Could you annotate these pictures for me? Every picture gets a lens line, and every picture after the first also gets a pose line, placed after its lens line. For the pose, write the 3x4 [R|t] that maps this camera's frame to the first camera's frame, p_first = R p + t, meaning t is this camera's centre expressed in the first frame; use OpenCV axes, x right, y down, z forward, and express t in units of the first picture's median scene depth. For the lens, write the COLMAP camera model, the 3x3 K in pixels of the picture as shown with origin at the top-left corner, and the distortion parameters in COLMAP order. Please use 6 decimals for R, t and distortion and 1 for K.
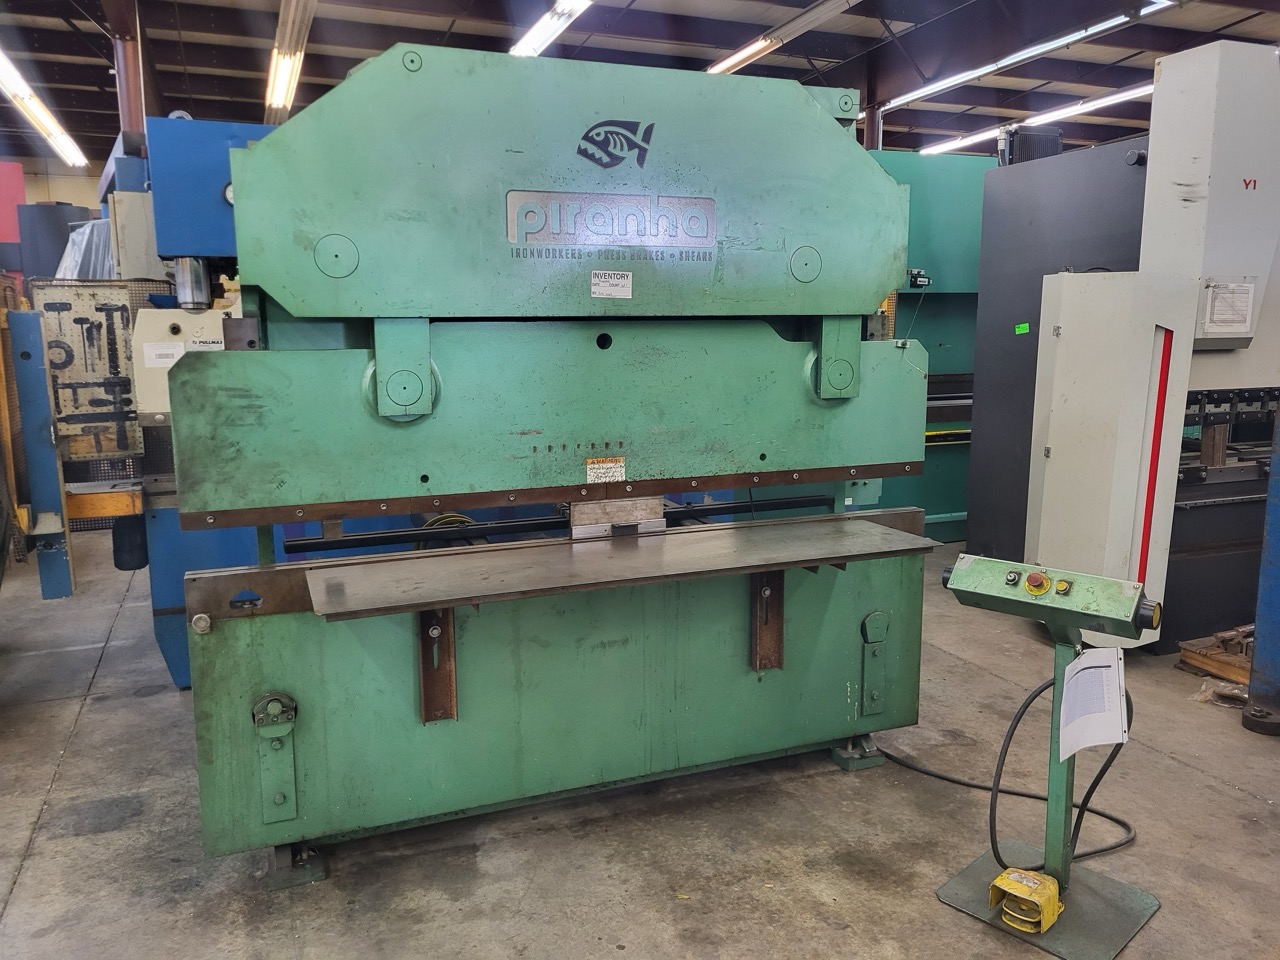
lens RADIAL K [[983.7, 0, 646.5], [0, 983.7, 471.4], [0, 0, 1]] dist [0.034130, -0.018256]
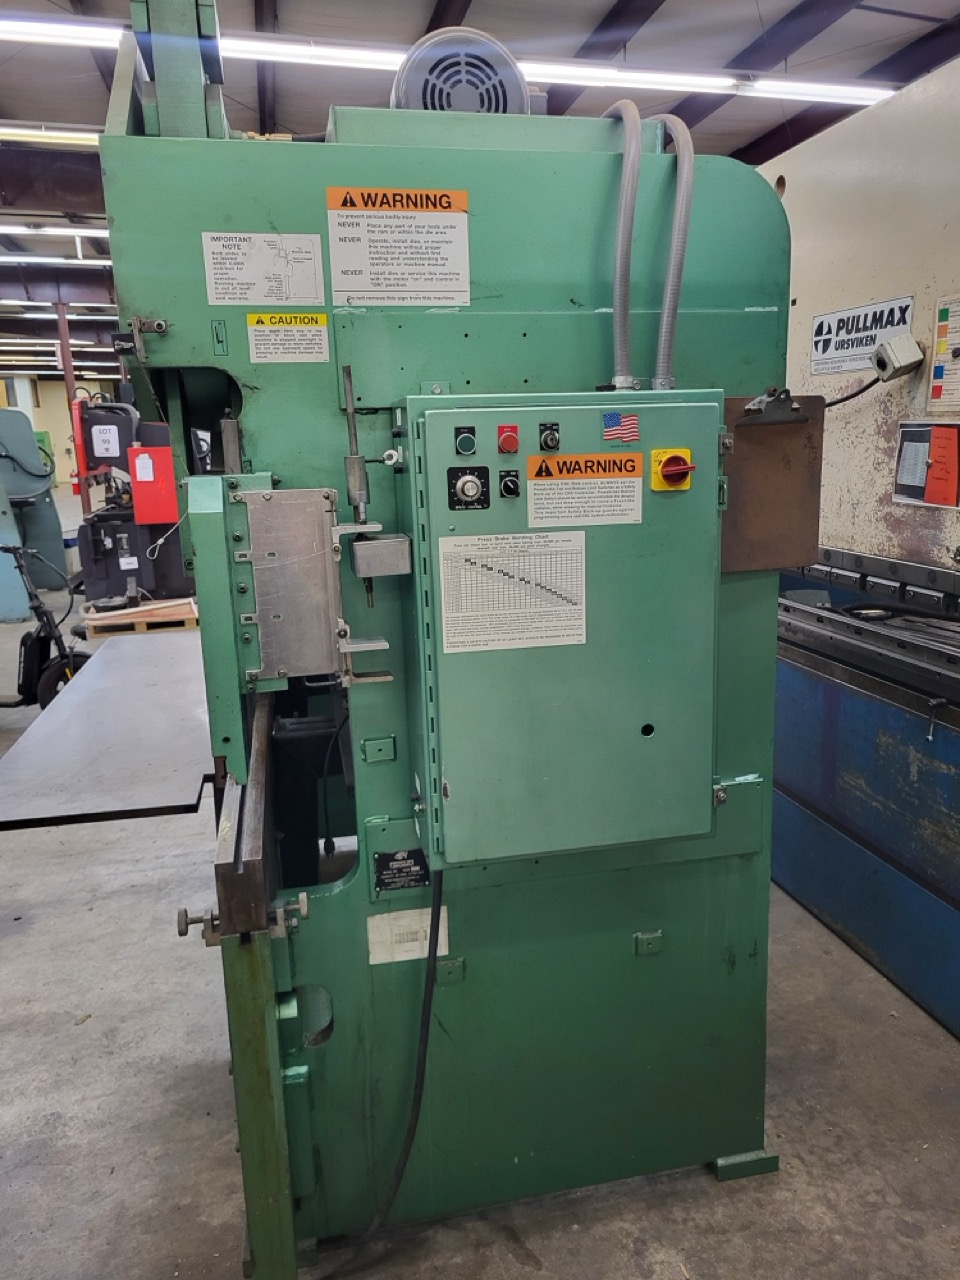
lens RADIAL K [[983.7, 0, 500.7], [0, 983.7, 652.0], [0, 0, 1]] dist [0.034130, -0.018256]
pose [[-0.164833, 0.219628, -0.961558, 0.778373], [-0.124346, 0.962487, 0.241156, -0.205304], [0.978452, 0.159316, -0.131340, 1.360885]]
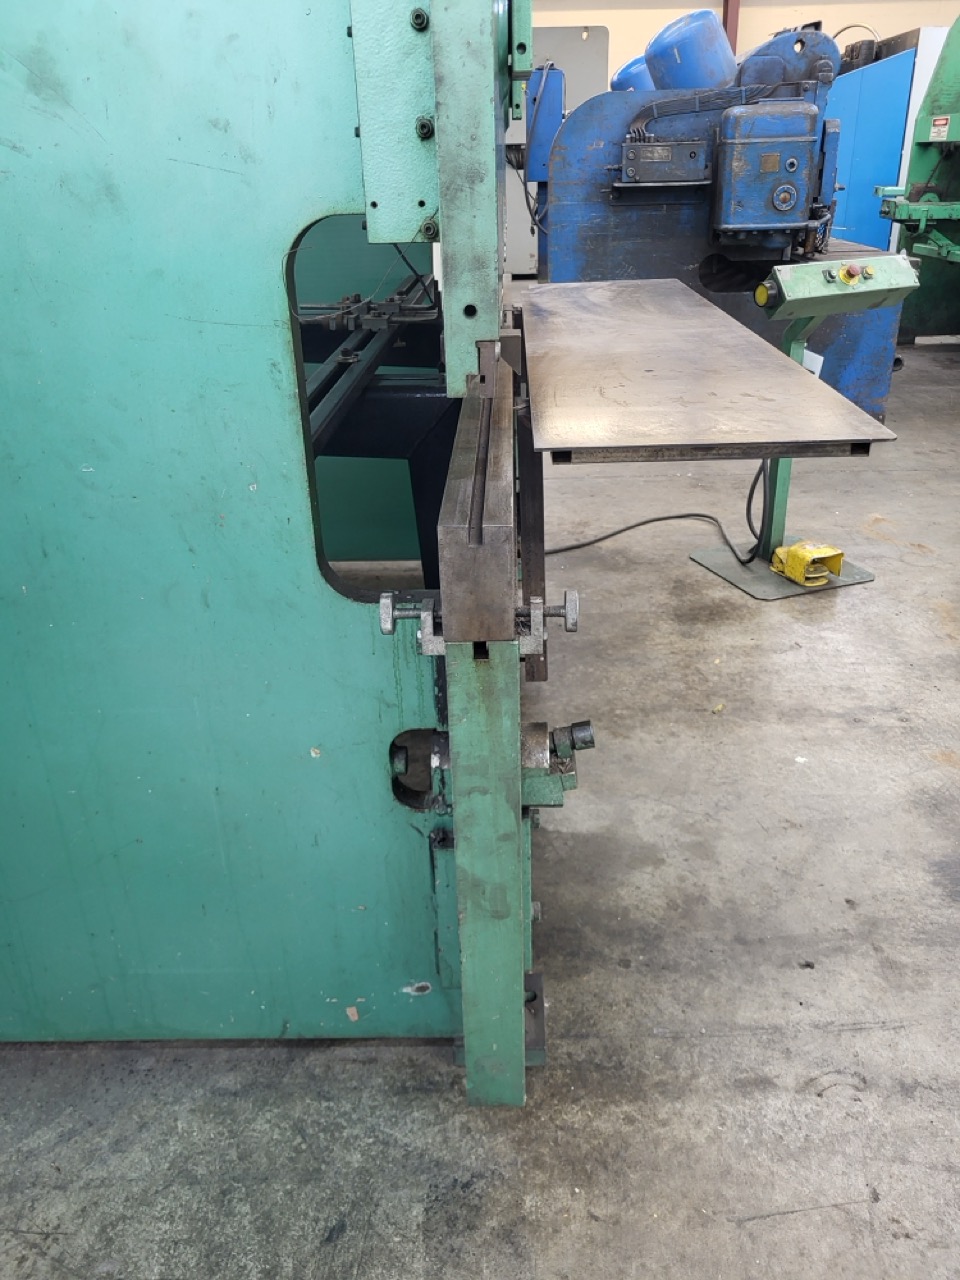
lens RADIAL K [[983.7, 0, 502.7], [0, 983.7, 622.2], [0, 0, 1]] dist [0.034130, -0.018256]
pose [[0.379402, -0.394084, 0.837110, -0.685071], [0.166331, 0.919067, 0.357281, 0.009492], [-0.910158, 0.003684, 0.414244, 0.740961]]
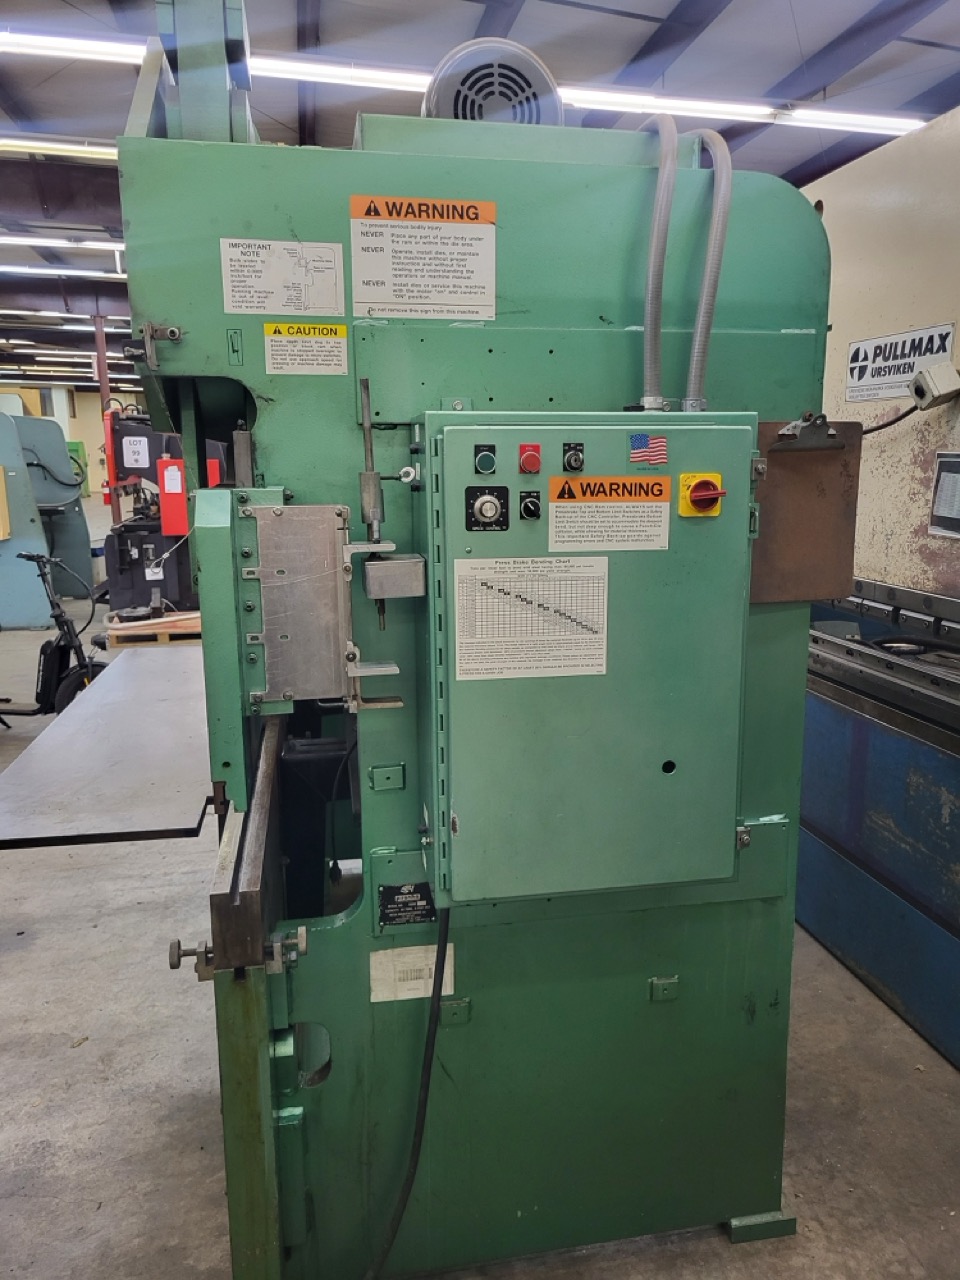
lens RADIAL K [[983.7, 0, 505.6], [0, 983.7, 648.9], [0, 0, 1]] dist [0.034130, -0.018256]
pose [[-0.188950, 0.192316, -0.962971, 0.753915], [-0.147755, 0.963903, 0.221494, -0.204273], [0.970807, 0.184135, -0.153713, 1.360650]]
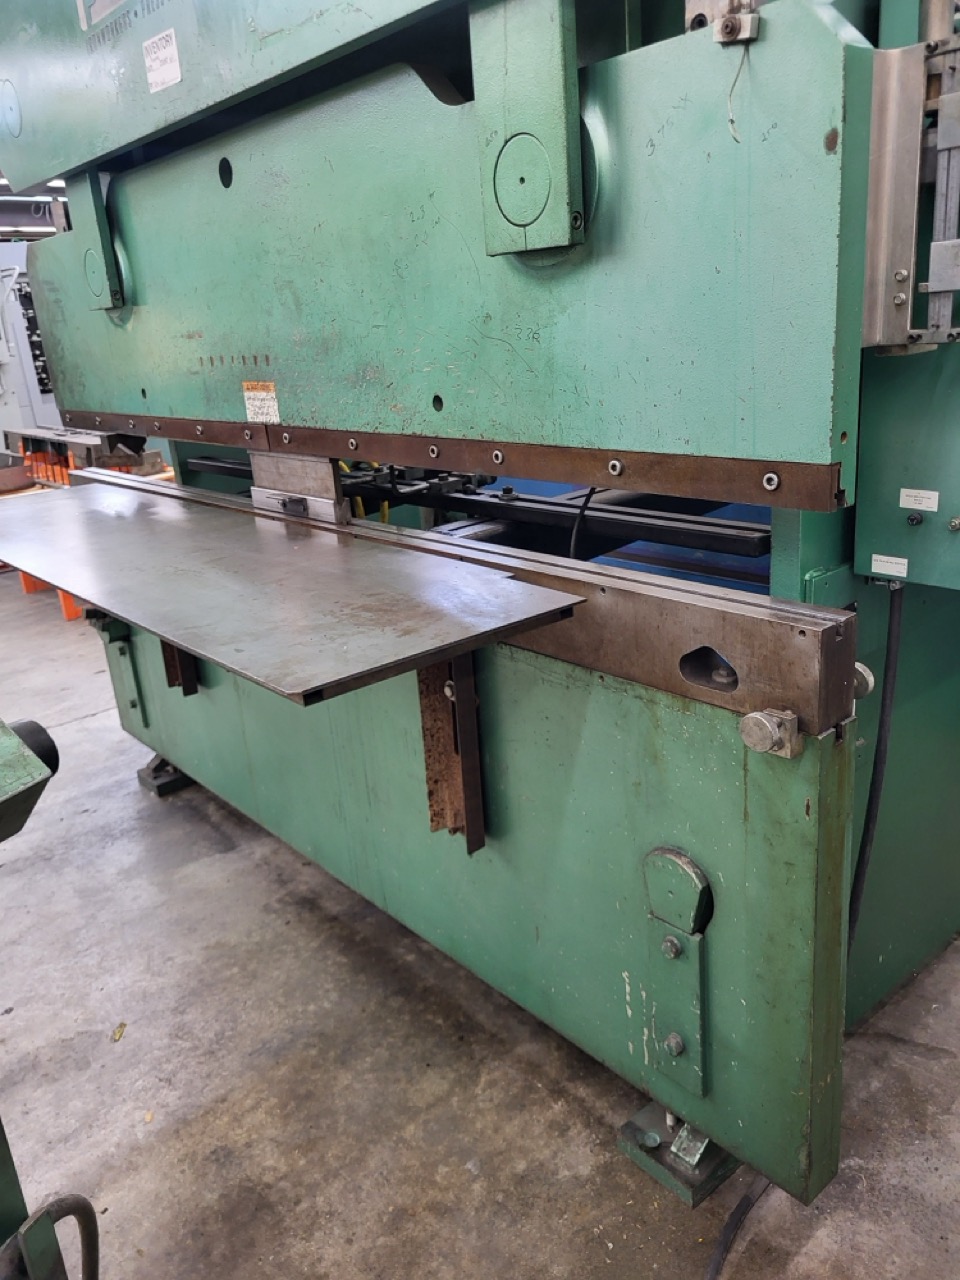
lens RADIAL K [[983.7, 0, 485.5], [0, 983.7, 644.2], [0, 0, 1]] dist [0.034130, -0.018256]
pose [[0.316151, 0.286267, -0.904488, 0.610471], [-0.072032, 0.957880, 0.277988, -0.038704], [0.945970, -0.022734, 0.323455, 0.937207]]
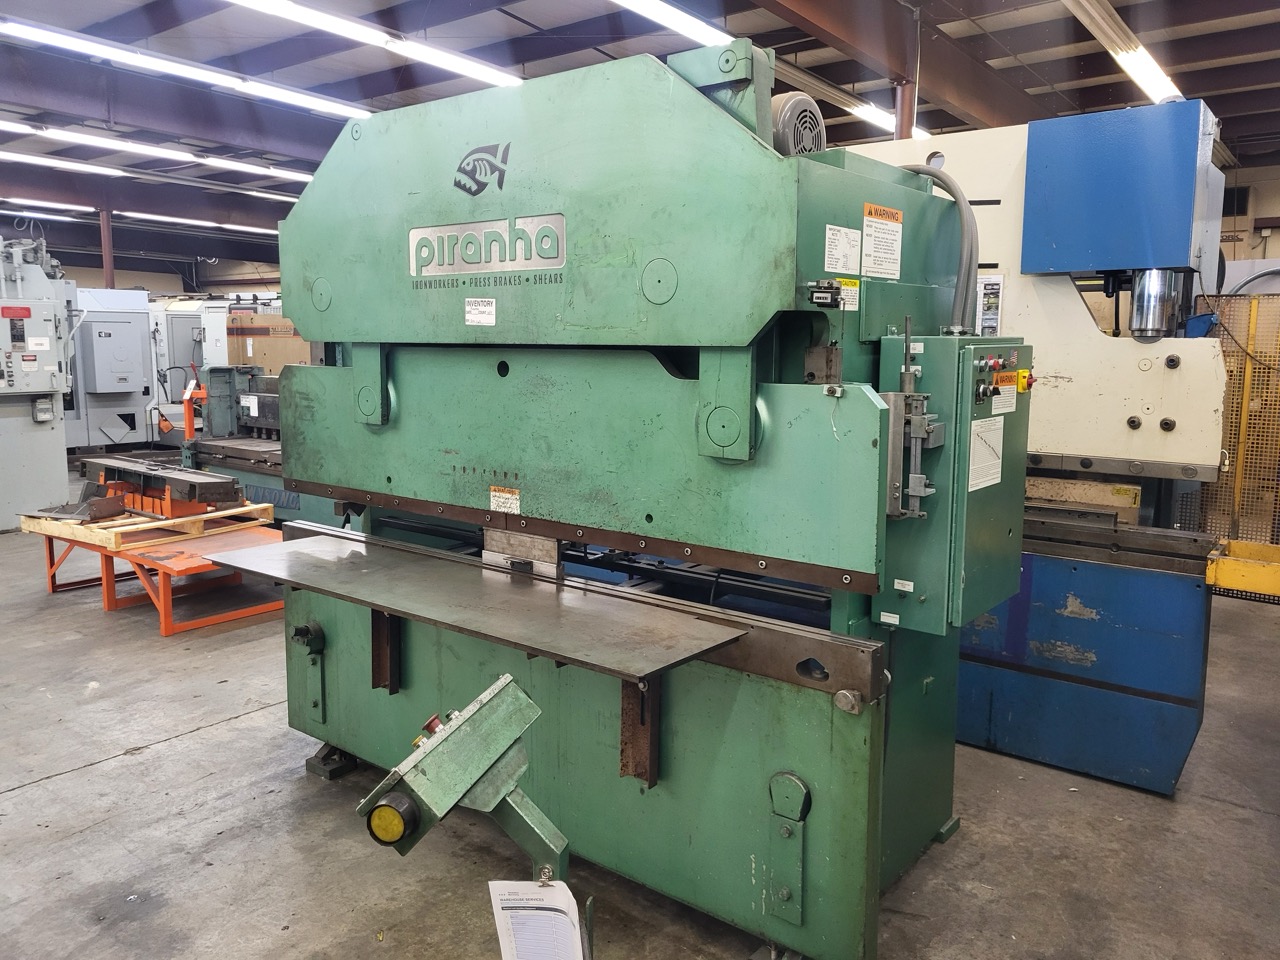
lens RADIAL K [[983.7, 0, 632.4], [0, 983.7, 460.3], [0, 0, 1]] dist [0.034130, -0.018256]
pose [[0.491575, 0.114918, -0.863219, 0.868378], [-0.142748, 0.988480, 0.050304, -0.108521], [0.859056, 0.098495, 0.502317, 0.618338]]
